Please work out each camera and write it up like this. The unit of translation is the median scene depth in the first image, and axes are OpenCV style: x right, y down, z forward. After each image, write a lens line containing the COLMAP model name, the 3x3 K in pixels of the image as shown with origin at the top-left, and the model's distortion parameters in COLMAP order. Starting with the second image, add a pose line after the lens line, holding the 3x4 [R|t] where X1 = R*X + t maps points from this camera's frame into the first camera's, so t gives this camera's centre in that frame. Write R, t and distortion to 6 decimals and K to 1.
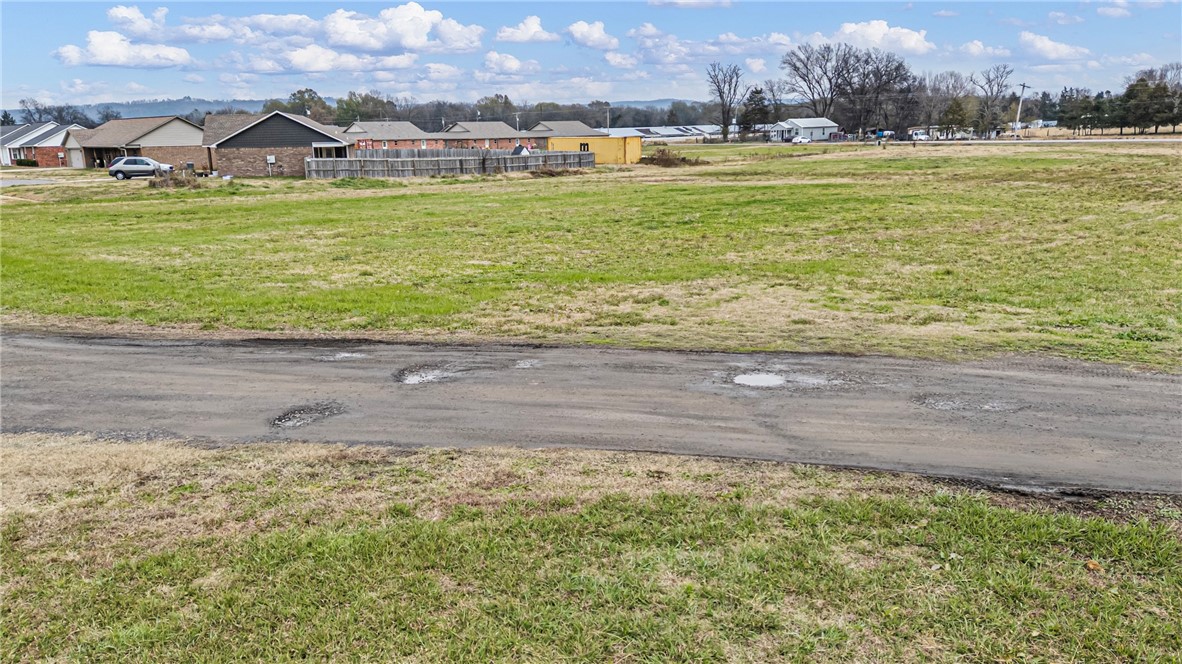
lens RADIAL K [[859.0, 0, 594.2], [0, 859.0, 339.7], [0, 0, 1]] dist [0.086222, -0.089395]
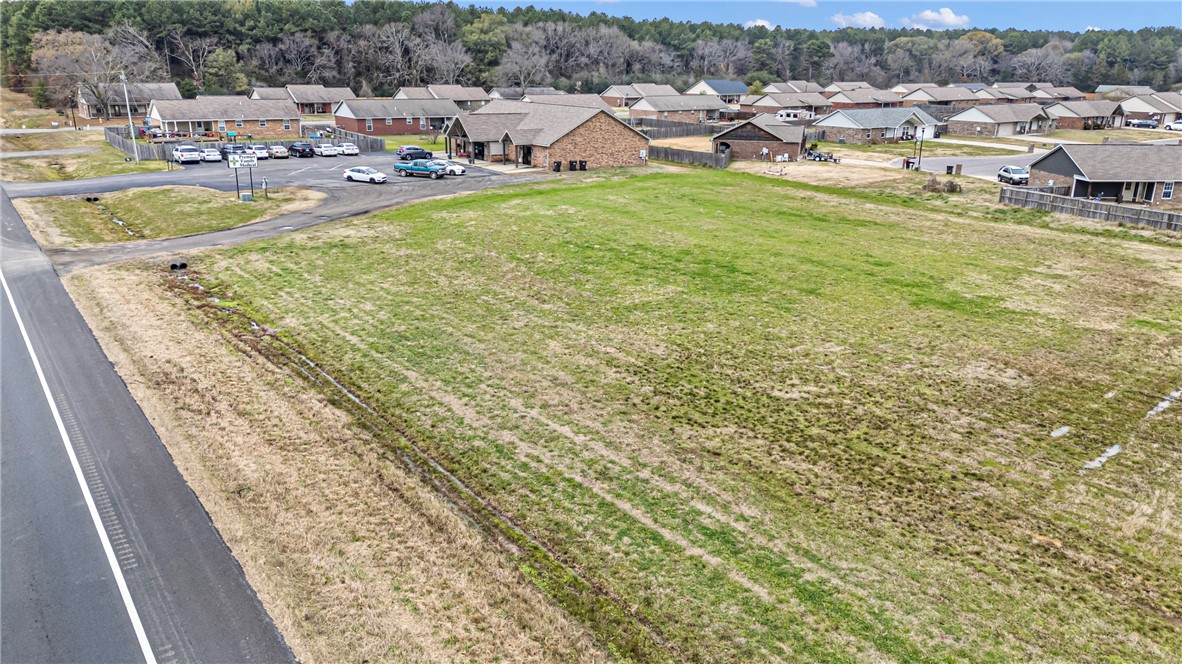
lens RADIAL K [[859.0, 0, 594.2], [0, 859.0, 339.7], [0, 0, 1]] dist [0.086222, -0.089395]
pose [[-0.131311, 0.333274, -0.933641, 0.270556], [-0.196558, 0.914345, 0.354031, -0.093525], [0.971660, 0.230003, -0.054556, 0.150983]]
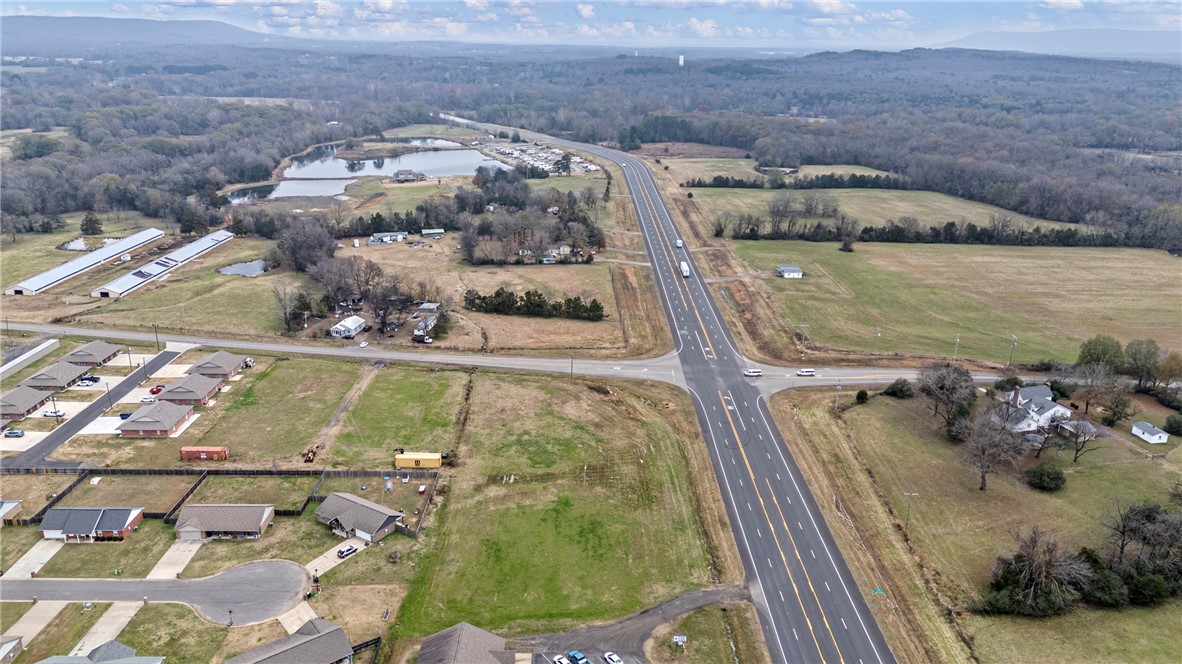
lens RADIAL K [[851.7, 0, 591.0], [0, 851.7, 332.0], [0, 0, 1]] dist [0.091191, -0.046464]
pose [[0.687747, -0.194532, 0.699401, -0.531355], [0.102678, 0.979809, 0.171557, -0.381456], [-0.718652, -0.046175, 0.693835, -0.432541]]
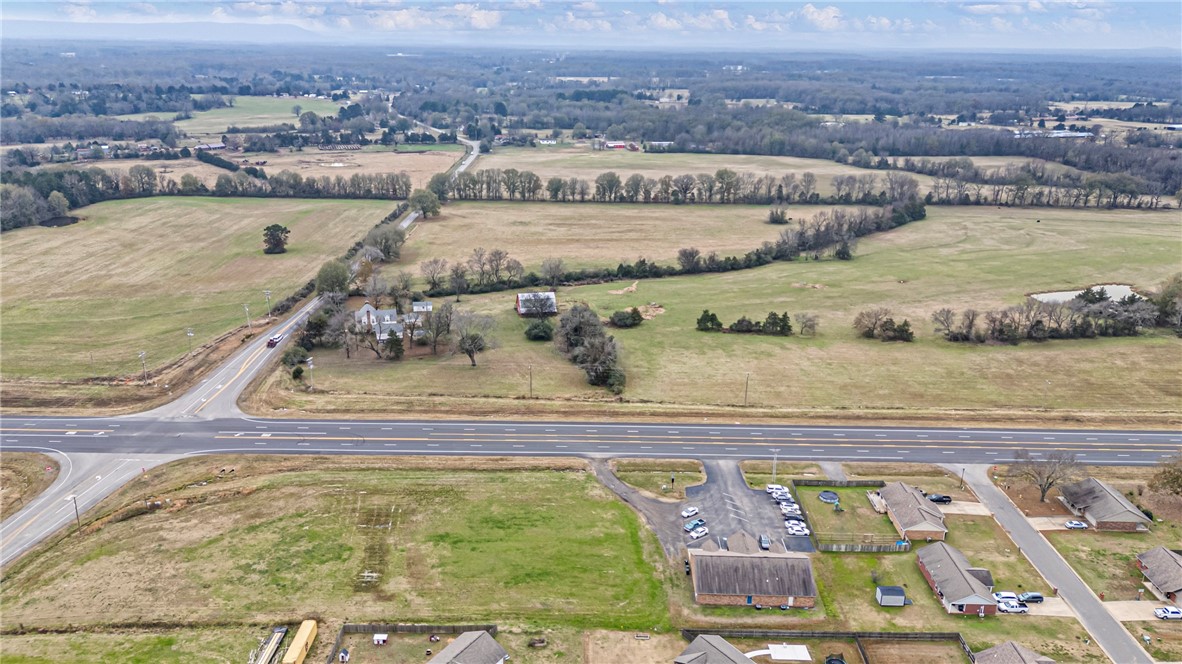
lens RADIAL K [[859.0, 0, 594.2], [0, 859.0, 339.7], [0, 0, 1]] dist [0.086222, -0.089395]
pose [[-0.717119, -0.208706, 0.664967, -0.580869], [0.140875, 0.891009, 0.431574, -0.569898], [-0.682564, 0.403168, -0.609559, 0.563260]]
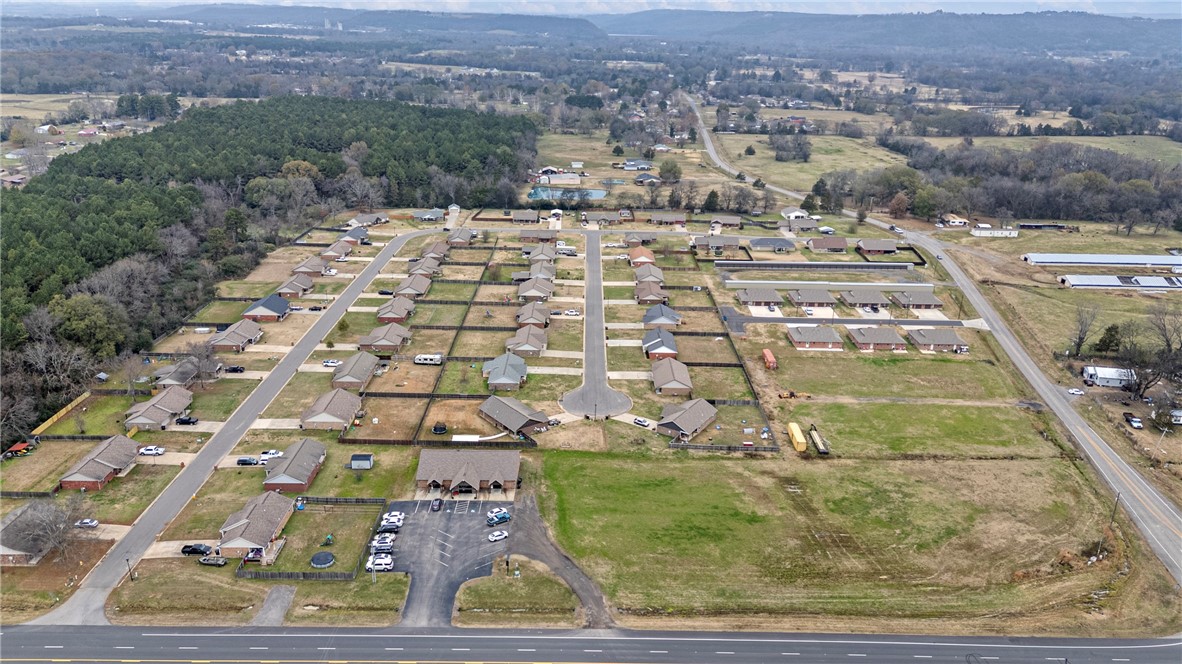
lens RADIAL K [[859.0, 0, 594.2], [0, 859.0, 339.7], [0, 0, 1]] dist [0.086222, -0.089395]
pose [[0.725984, 0.282486, -0.627016, 0.438153], [-0.172793, 0.957421, 0.231274, -0.390628], [0.665650, -0.059558, 0.743884, -0.521515]]
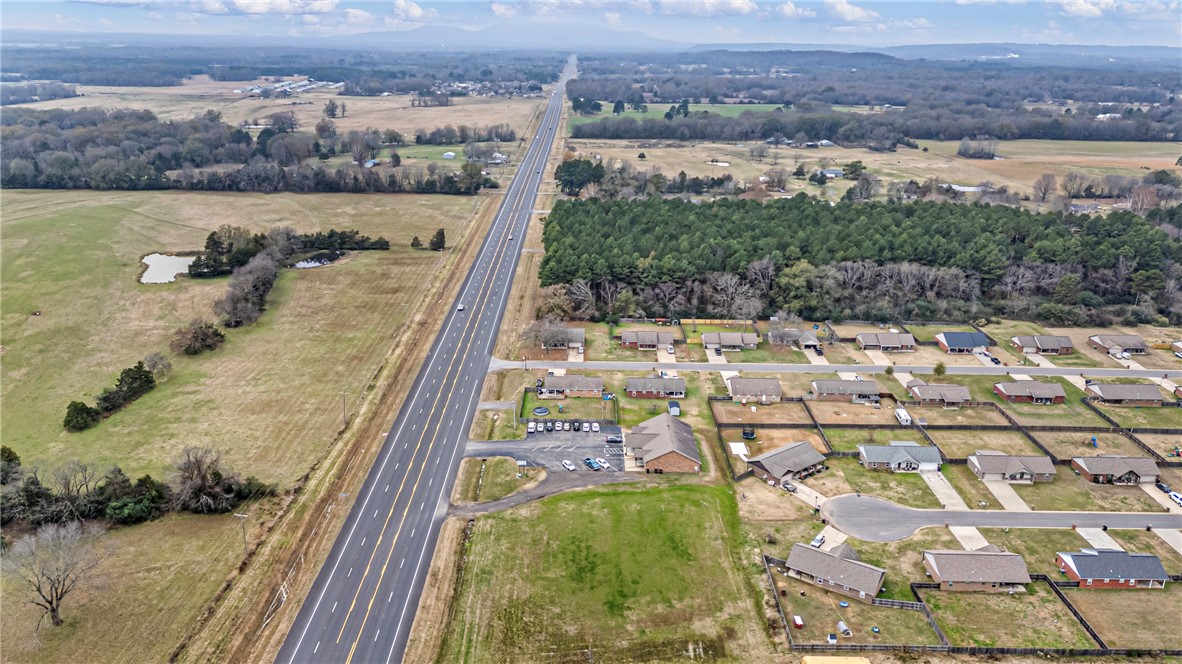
lens RADIAL K [[859.0, 0, 594.2], [0, 859.0, 339.7], [0, 0, 1]] dist [0.086222, -0.089395]
pose [[-0.684888, 0.258206, -0.681365, 0.533691], [-0.134899, 0.874010, 0.466807, -0.605812], [0.716052, 0.411626, -0.563767, 0.543440]]
